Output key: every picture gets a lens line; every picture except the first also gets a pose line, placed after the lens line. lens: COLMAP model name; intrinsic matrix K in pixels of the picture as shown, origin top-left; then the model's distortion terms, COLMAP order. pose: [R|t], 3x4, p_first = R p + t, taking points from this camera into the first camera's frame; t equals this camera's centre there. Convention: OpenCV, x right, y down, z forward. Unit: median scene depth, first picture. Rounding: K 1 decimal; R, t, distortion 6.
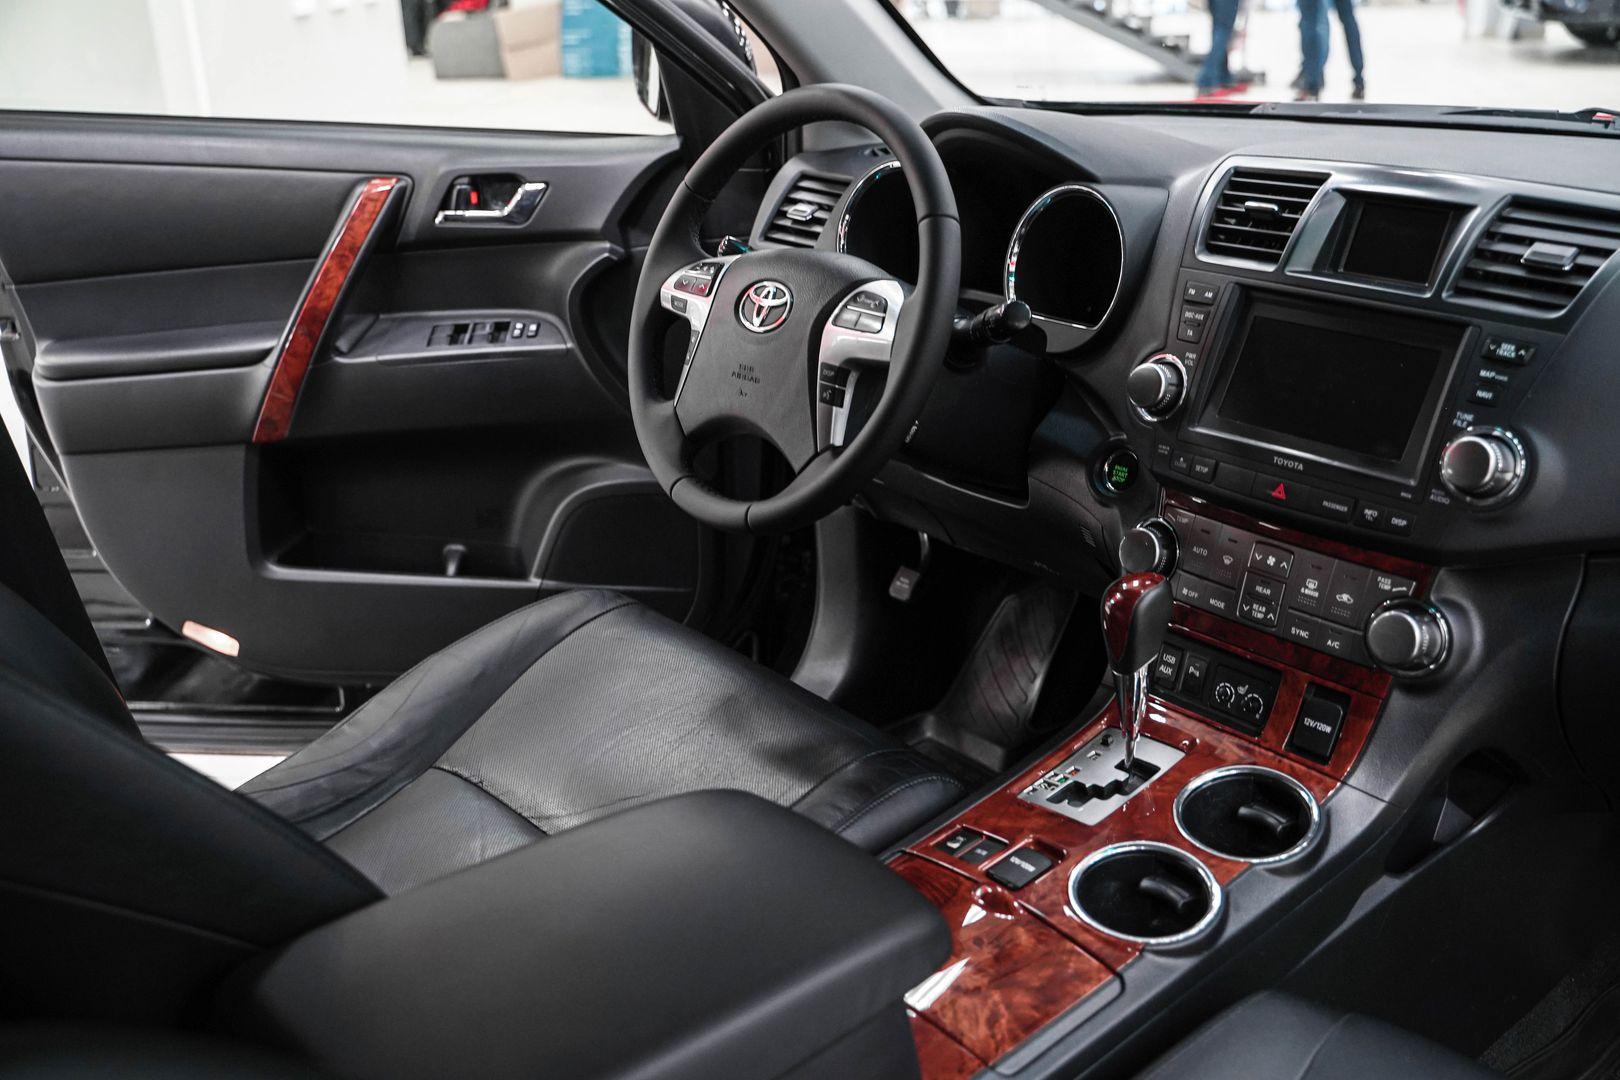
lens RADIAL K [[1642.4, 0, 810.0], [0, 1642.4, 540.0], [0, 0, 1]] dist [-0.064966, 0.135318]
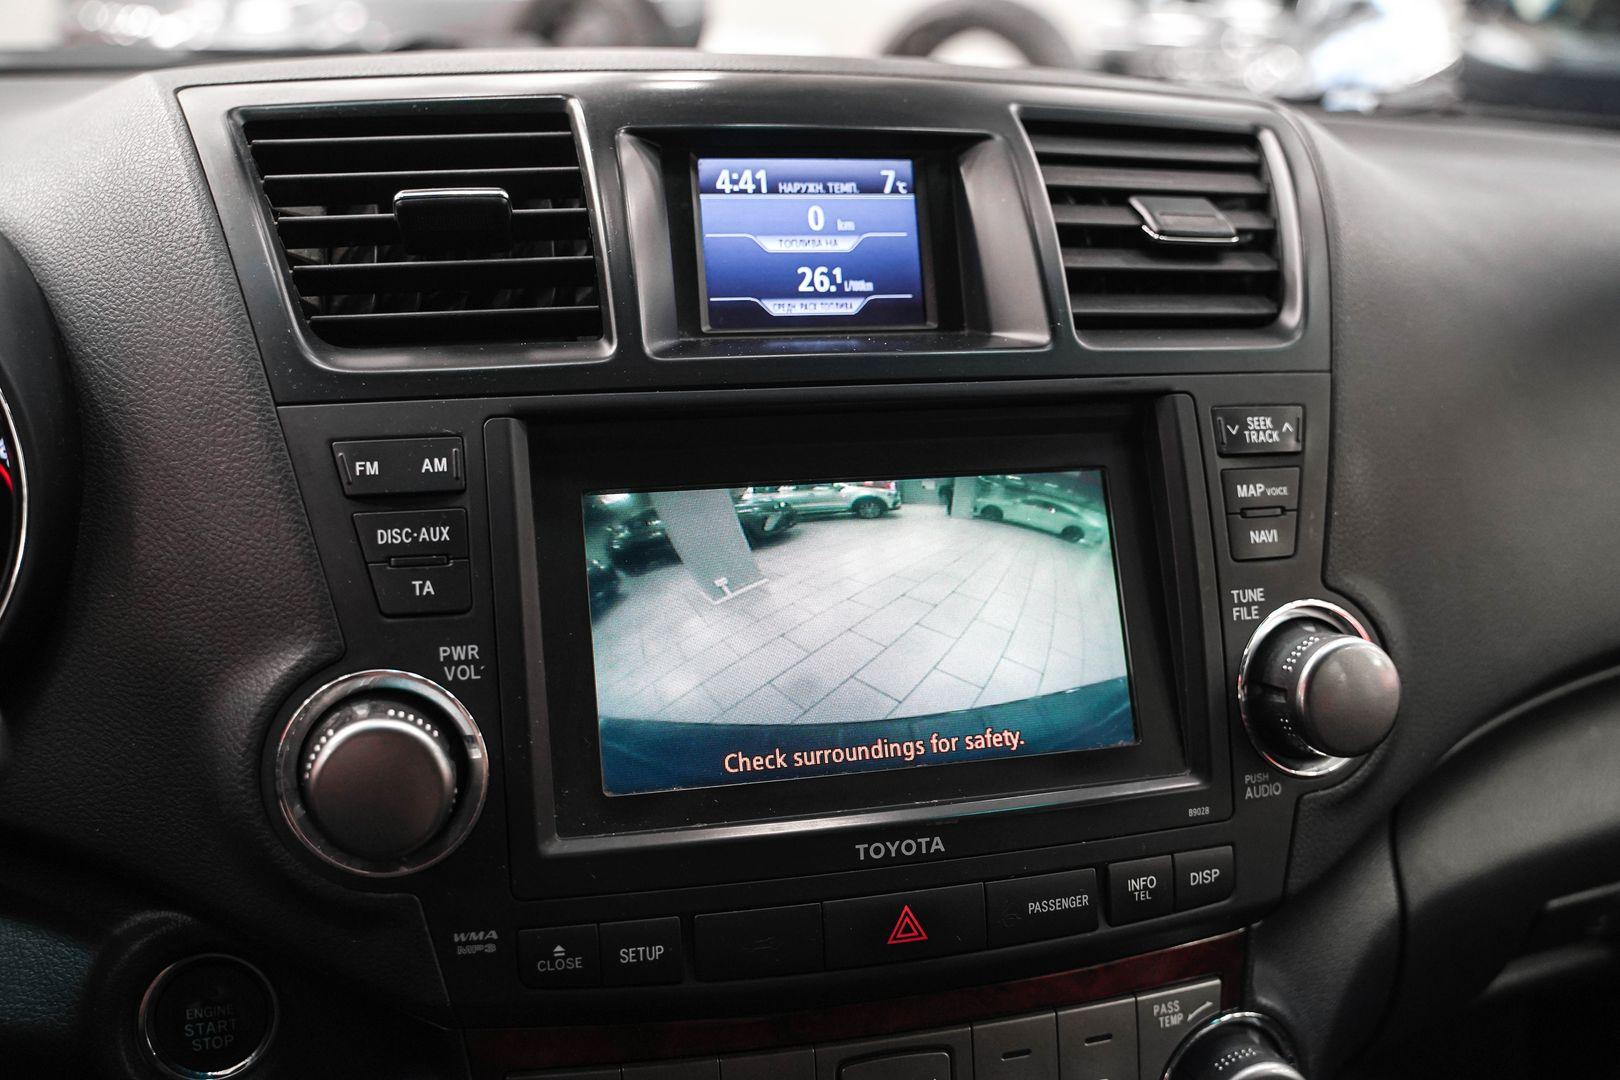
lens RADIAL K [[1478.8, 0, 810.0], [0, 1478.8, 540.0], [0, 0, 1]] dist [-0.069301, 0.001608]
pose [[0.445810, -0.274774, 0.851911, 0.015127], [0.281946, 0.946381, 0.157700, -0.161353], [-0.849564, 0.169889, 0.499378, 0.784422]]
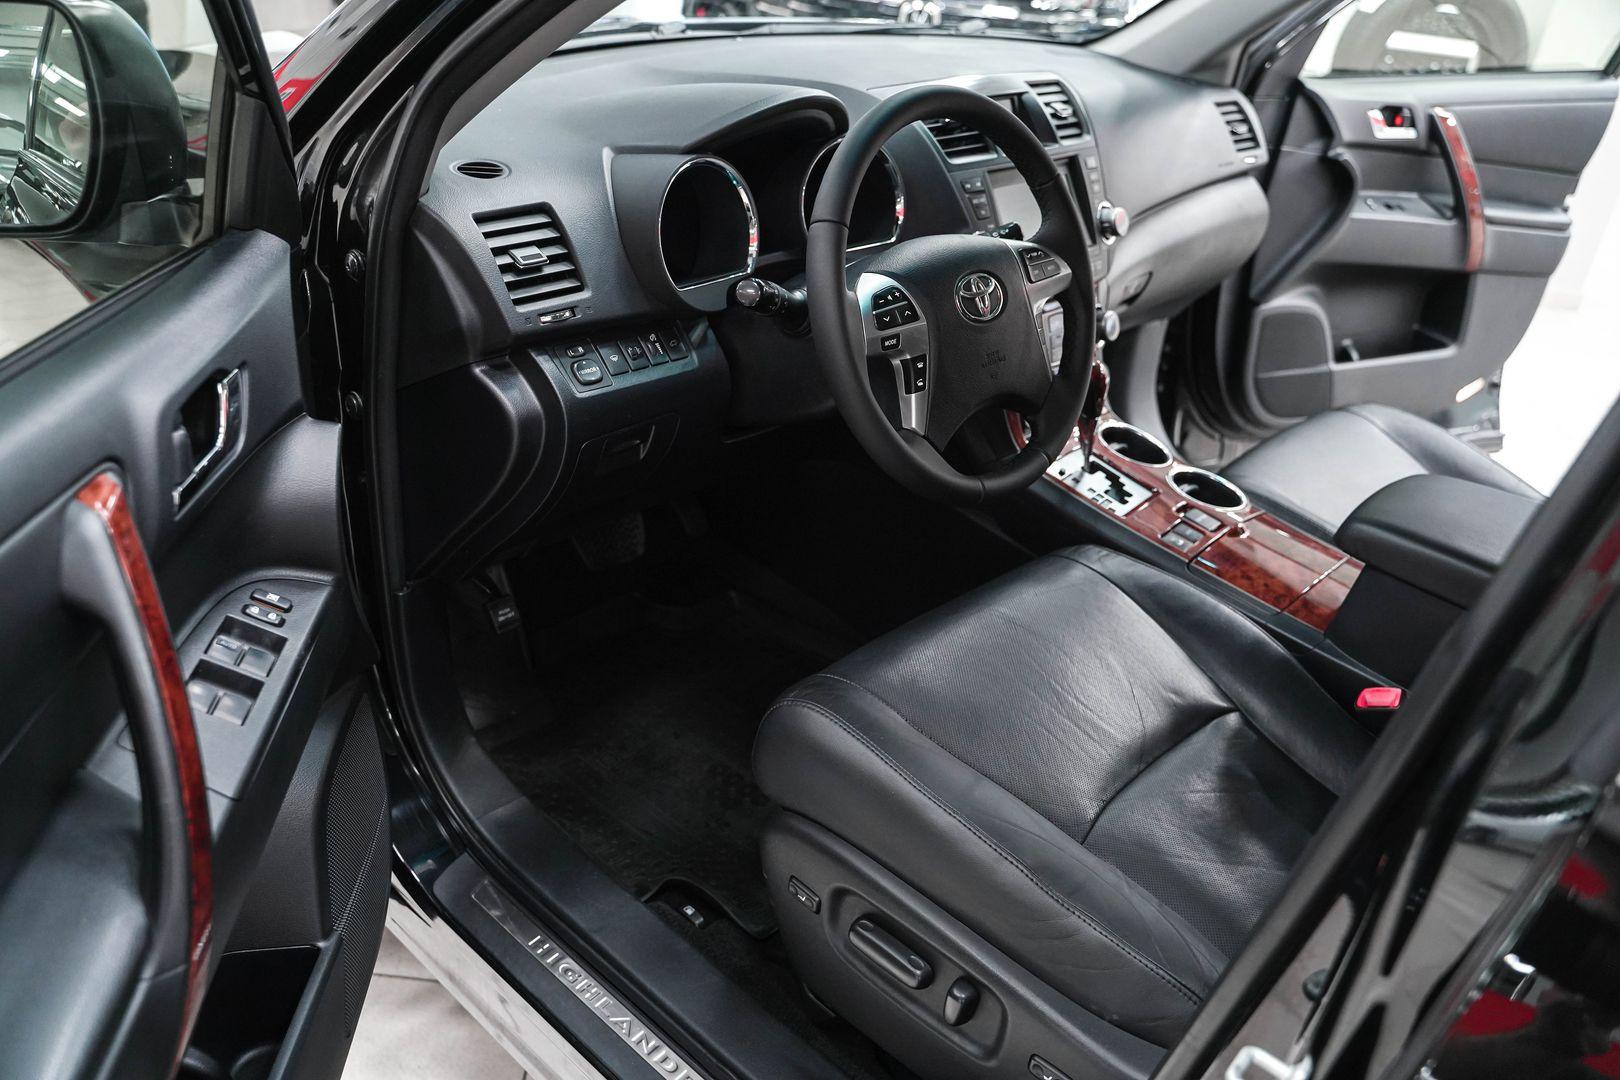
lens RADIAL K [[1308.9, 0, 810.0], [0, 1308.9, 540.0], [0, 0, 1]] dist [-0.117434, 0.094301]
pose [[-0.107325, -0.471540, 0.875289, -0.904473], [0.280063, 0.830386, 0.481689, -0.486013], [-0.953963, 0.296833, 0.042939, 1.187809]]
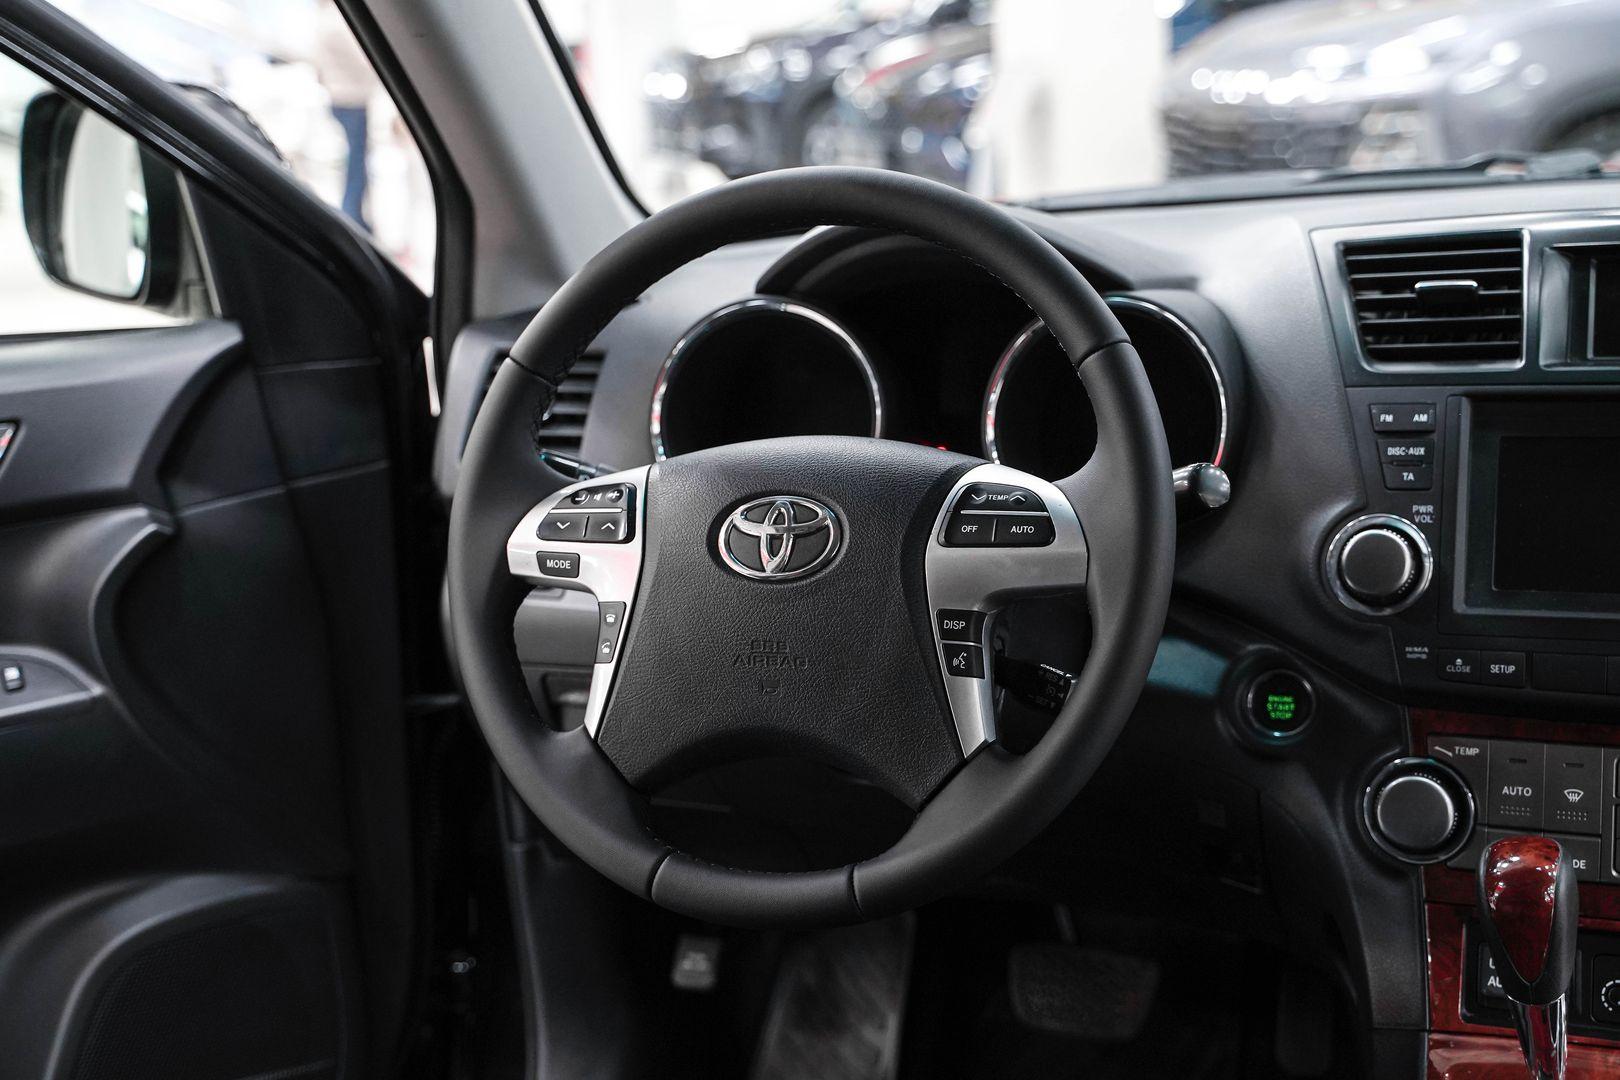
lens RADIAL K [[2063.6, 0, 810.0], [0, 2063.6, 540.0], [0, 0, 1]] dist [0.039226, 0.047855]
pose [[0.875544, -0.145008, 0.460863, -0.382317], [0.211711, 0.972588, -0.096187, -0.071502], [-0.434282, 0.181785, 0.882243, 0.359454]]
